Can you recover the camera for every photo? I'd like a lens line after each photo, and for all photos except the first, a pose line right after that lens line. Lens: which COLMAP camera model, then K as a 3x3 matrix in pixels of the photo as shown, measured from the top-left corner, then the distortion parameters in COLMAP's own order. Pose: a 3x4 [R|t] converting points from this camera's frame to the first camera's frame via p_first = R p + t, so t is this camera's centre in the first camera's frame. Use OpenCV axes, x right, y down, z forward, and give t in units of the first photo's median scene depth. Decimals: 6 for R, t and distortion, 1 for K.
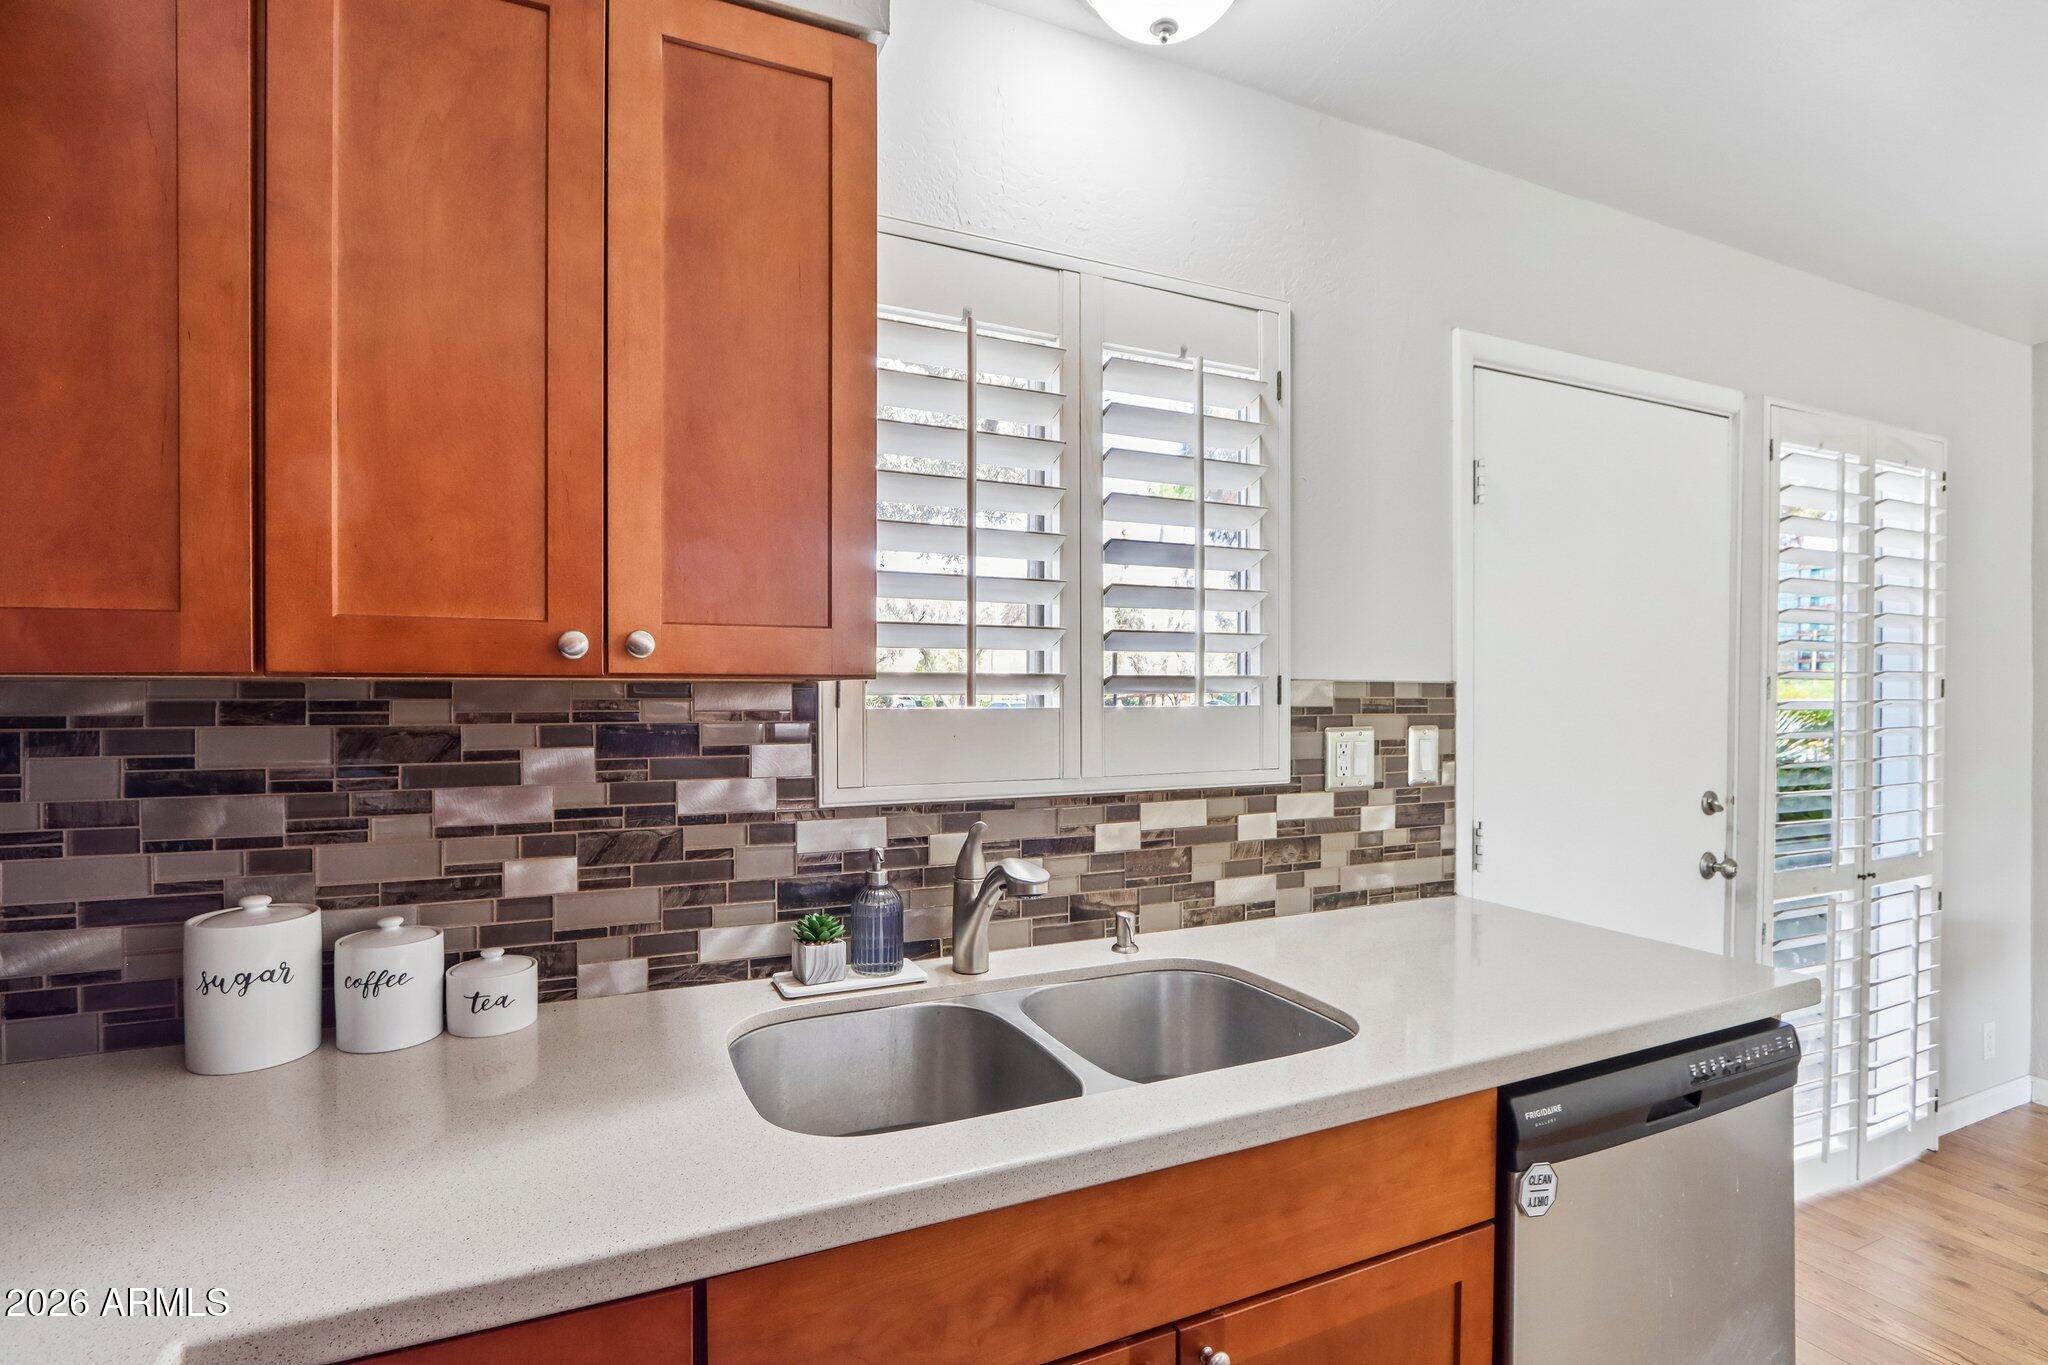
lens RADIAL K [[956.1, 0, 984.6], [0, 956.1, 689.5], [0, 0, 1]] dist [-0.015966, 0.002147]
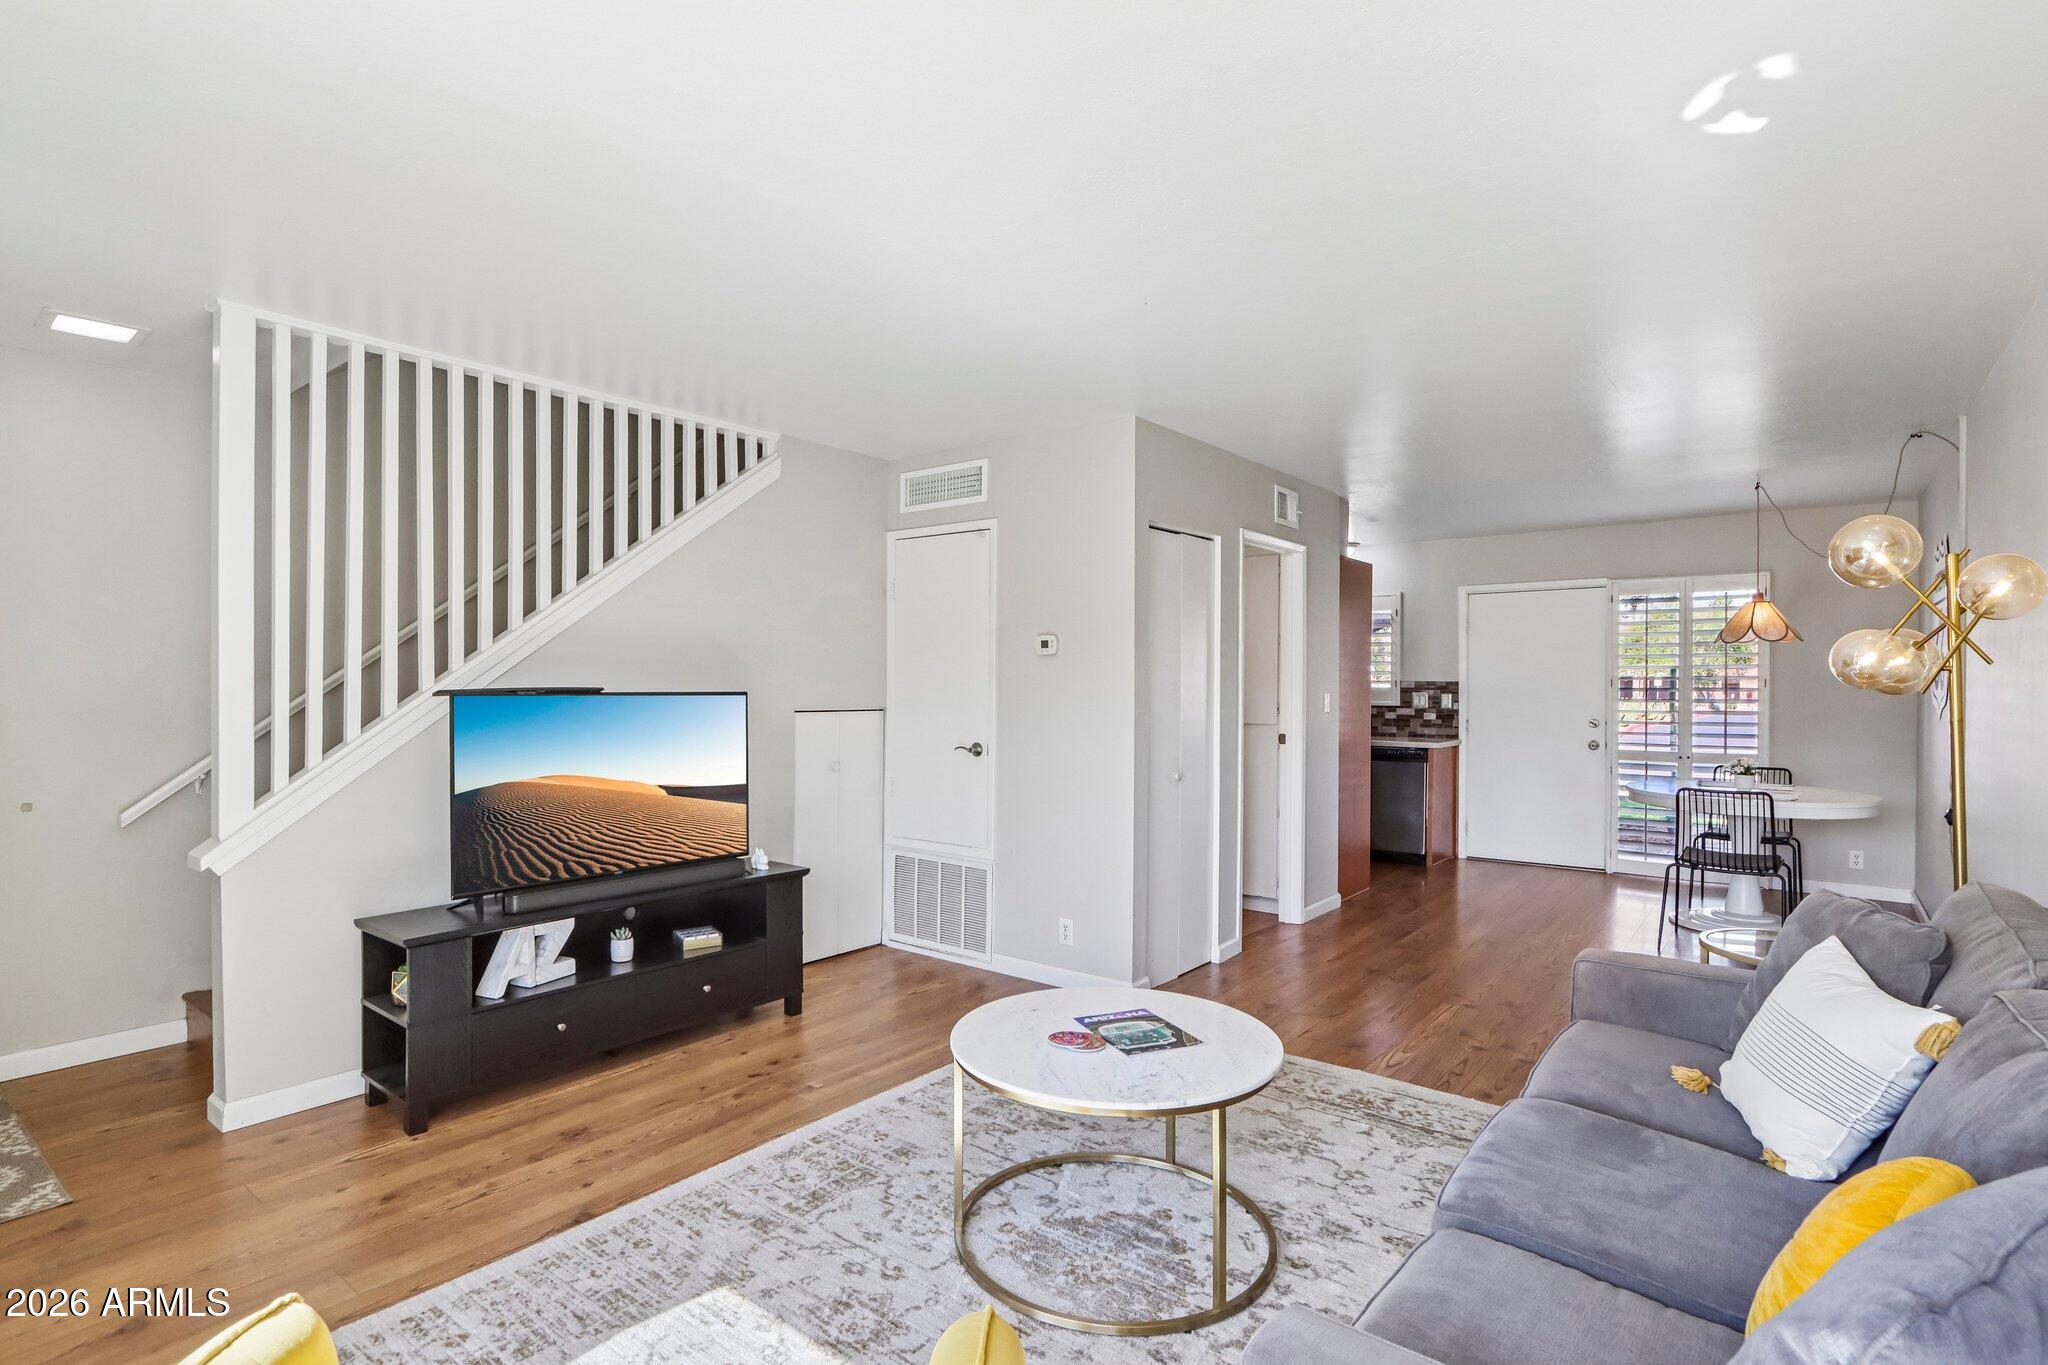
lens RADIAL K [[1007.8, 0, 1016.3], [0, 1007.8, 689.2], [0, 0, 1]] dist [-0.009851, 0.001403]
pose [[0.487015, 0.003338, -0.873387, 3.418805], [-0.007972, 0.999968, -0.000624, 0.041656], [0.873357, 0.007266, 0.487026, -2.685457]]
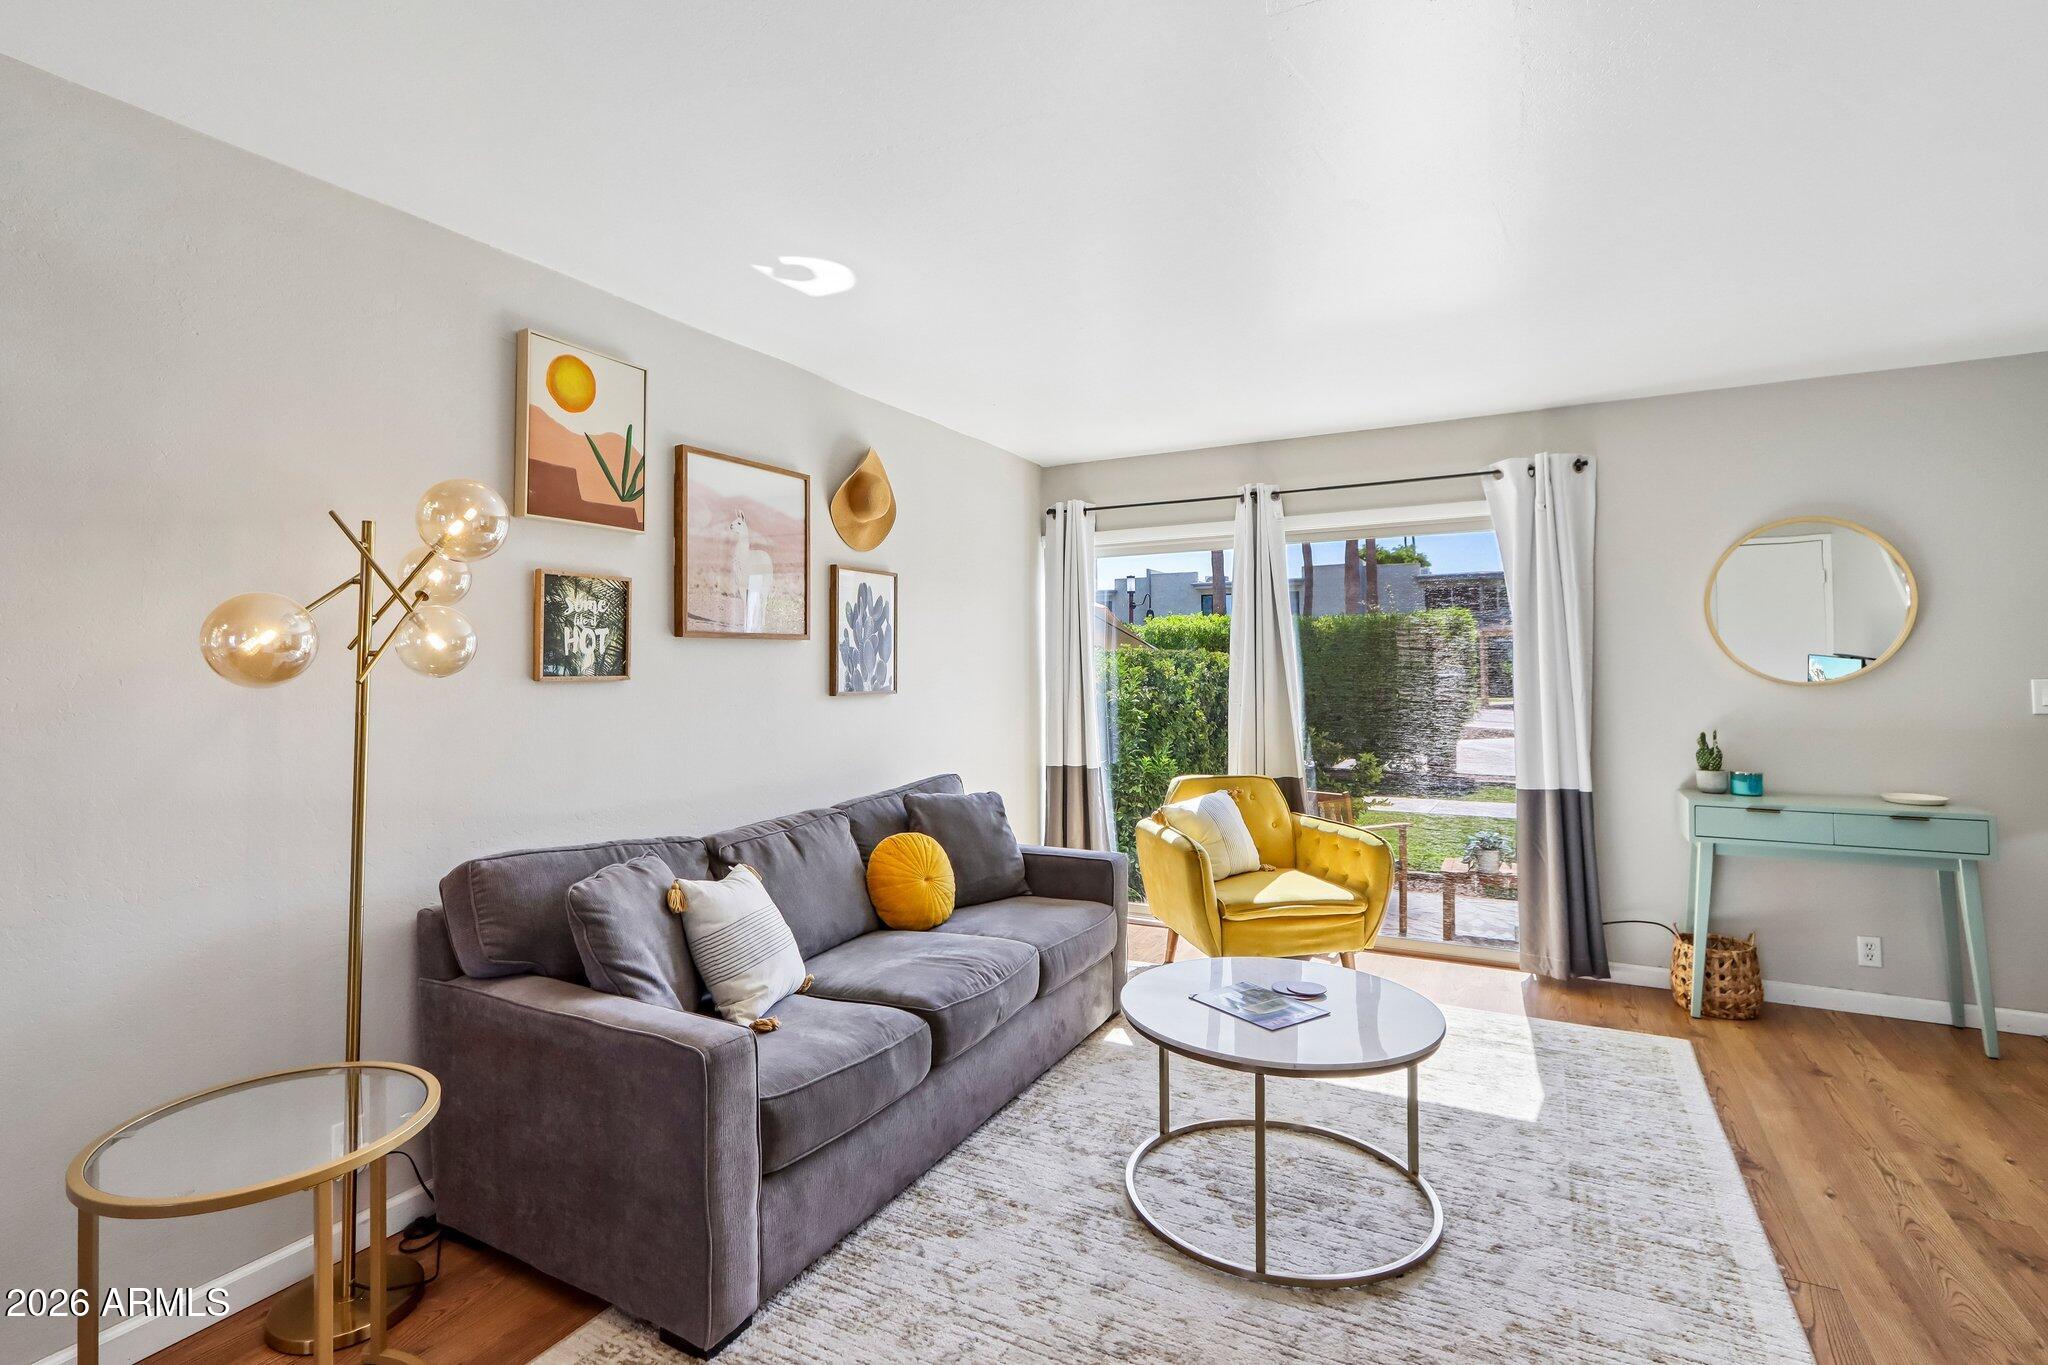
lens RADIAL K [[956.1, 0, 1024.8], [0, 956.1, 646.0], [0, 0, 1]] dist [-0.015966, 0.002147]
pose [[-0.629007, 0.017088, 0.777212, 1.486182], [0.010592, 0.999854, -0.013411, 0.014239], [-0.777328, -0.000203, -0.629096, -0.800803]]
